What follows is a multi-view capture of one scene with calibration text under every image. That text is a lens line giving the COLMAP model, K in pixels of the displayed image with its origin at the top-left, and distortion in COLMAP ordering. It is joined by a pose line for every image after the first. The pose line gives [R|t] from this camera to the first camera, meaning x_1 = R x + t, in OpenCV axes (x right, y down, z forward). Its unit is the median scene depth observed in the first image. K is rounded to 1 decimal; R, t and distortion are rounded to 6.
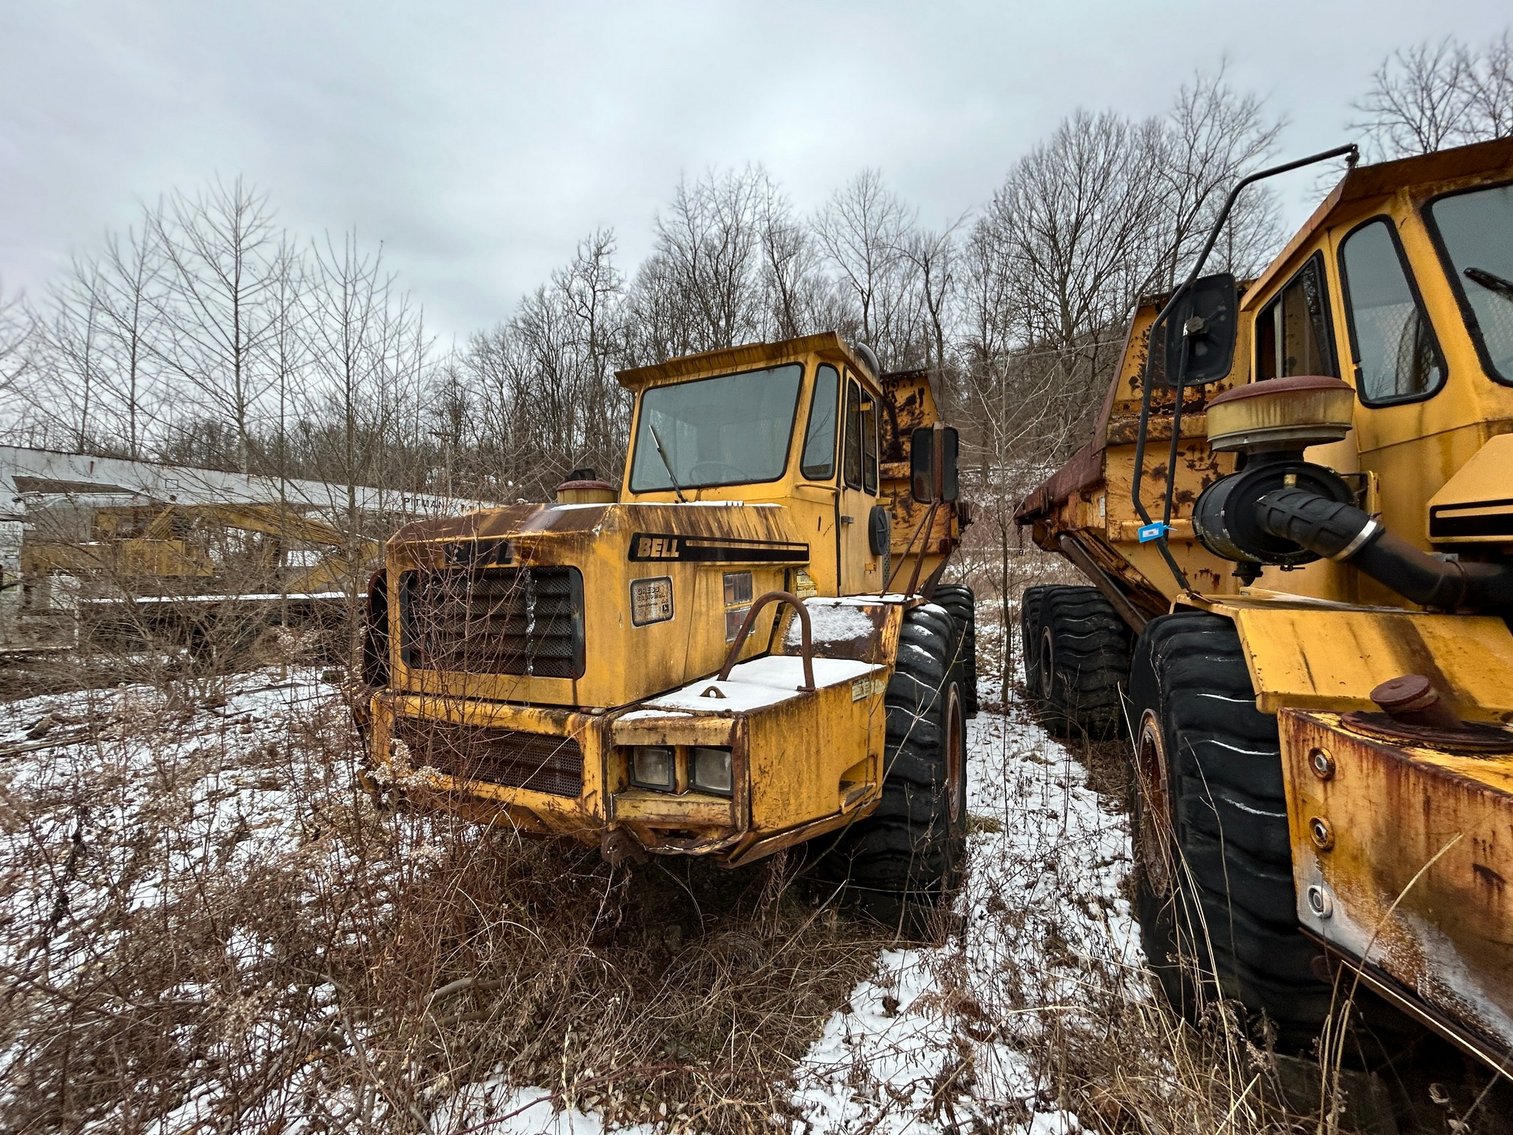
lens RADIAL K [[604.8, 0, 756.5], [0, 604.8, 567.5], [0, 0, 1]] dist [-0.000543, -0.000599]
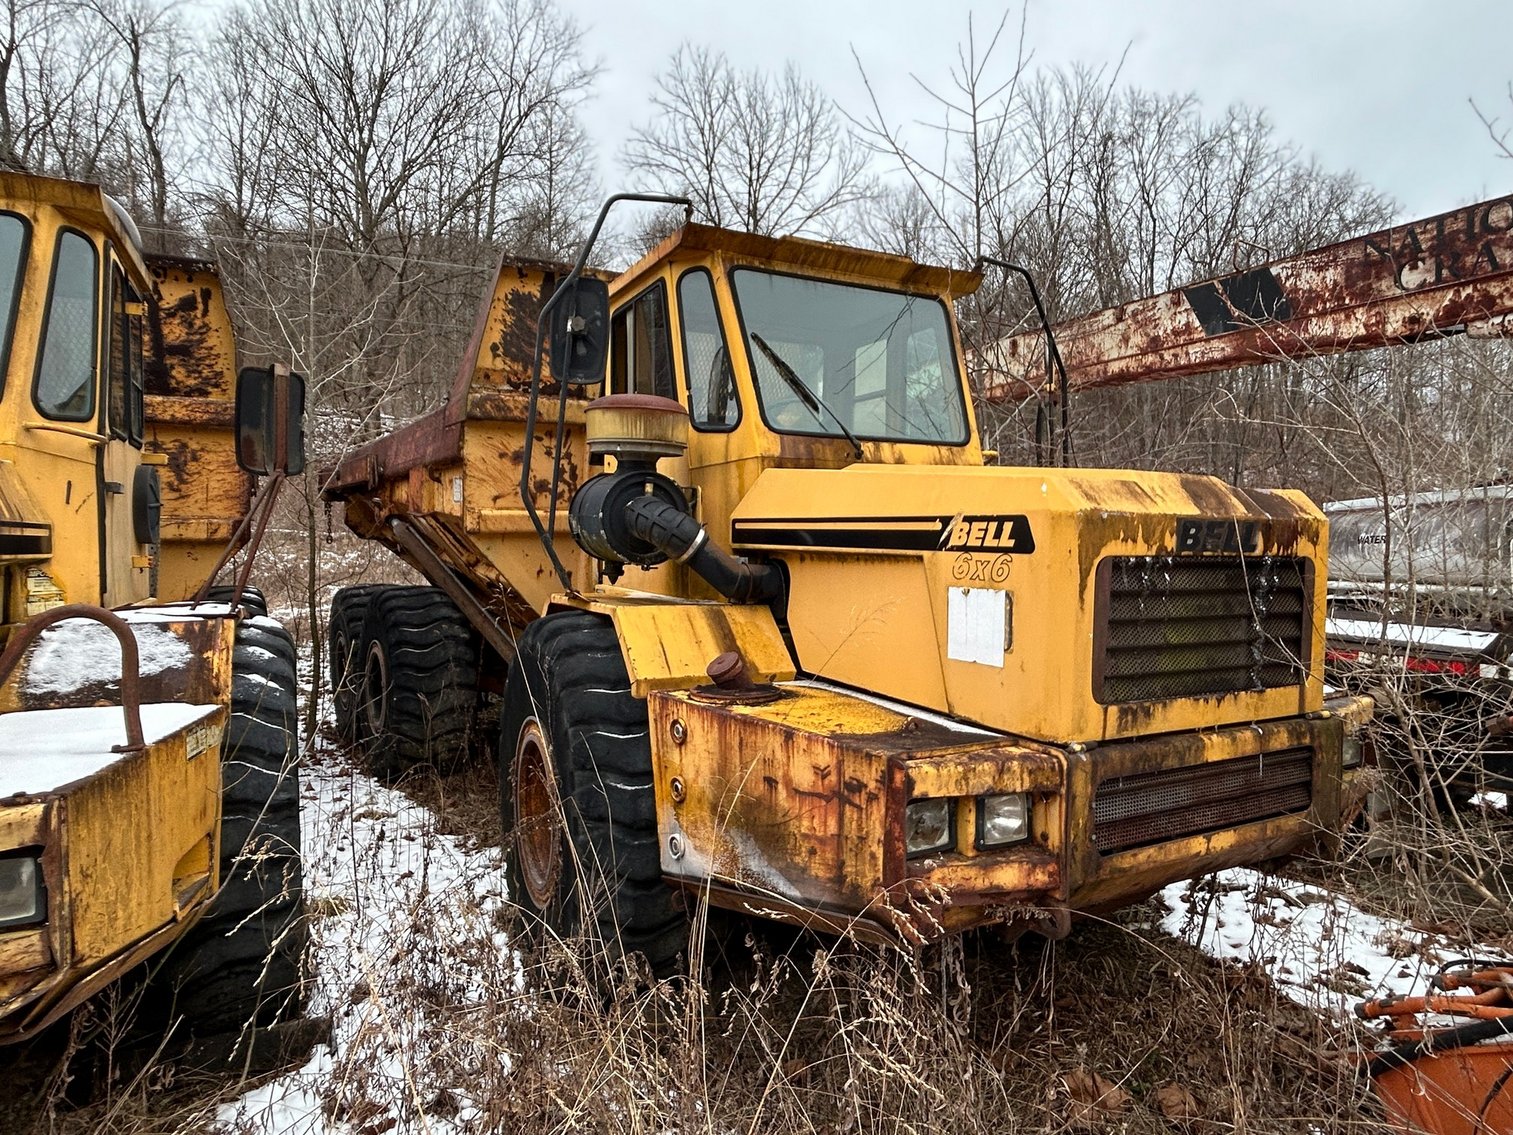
lens RADIAL K [[880.3, 0, 756.5], [0, 880.3, 567.5], [0, 0, 1]] dist [-0.004695, -0.002267]
pose [[0.623318, -0.001180, 0.781967, -0.199407], [-0.007078, 0.999949, 0.007152, -0.010093], [-0.781936, -0.009993, 0.623278, -0.125236]]
